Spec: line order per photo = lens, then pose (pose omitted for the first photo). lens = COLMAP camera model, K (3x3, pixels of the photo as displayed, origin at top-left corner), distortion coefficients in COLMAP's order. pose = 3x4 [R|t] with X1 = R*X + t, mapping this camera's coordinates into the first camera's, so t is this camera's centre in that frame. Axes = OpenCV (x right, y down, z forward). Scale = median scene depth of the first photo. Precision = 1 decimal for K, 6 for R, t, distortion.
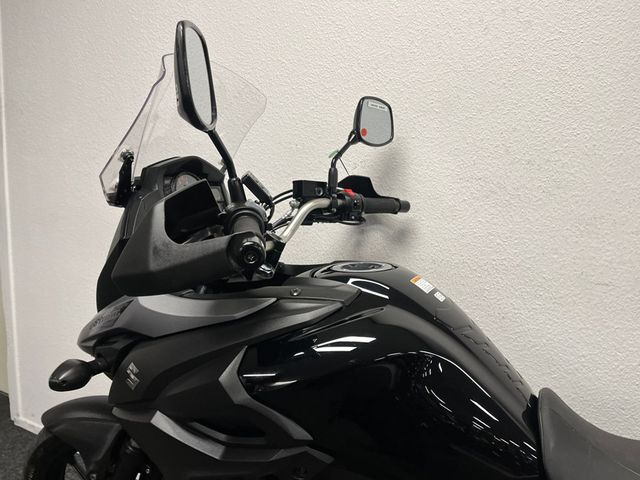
lens RADIAL K [[480.6, 0, 320.0], [0, 480.6, 240.0], [0, 0, 1]] dist [0.062228, -0.061349]
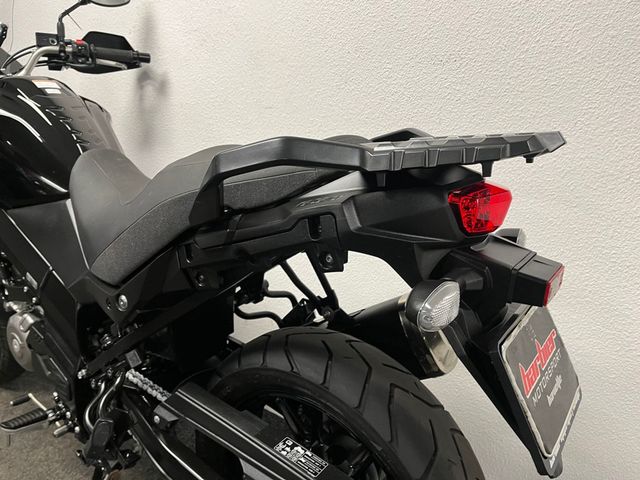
lens RADIAL K [[480.6, 0, 320.0], [0, 480.6, 240.0], [0, 0, 1]] dist [0.062228, -0.061349]
pose [[0.982744, 0.006784, -0.184848, 0.970657], [0.014160, 0.993636, 0.111746, 0.301730], [0.184430, -0.112435, 0.976393, -0.240377]]
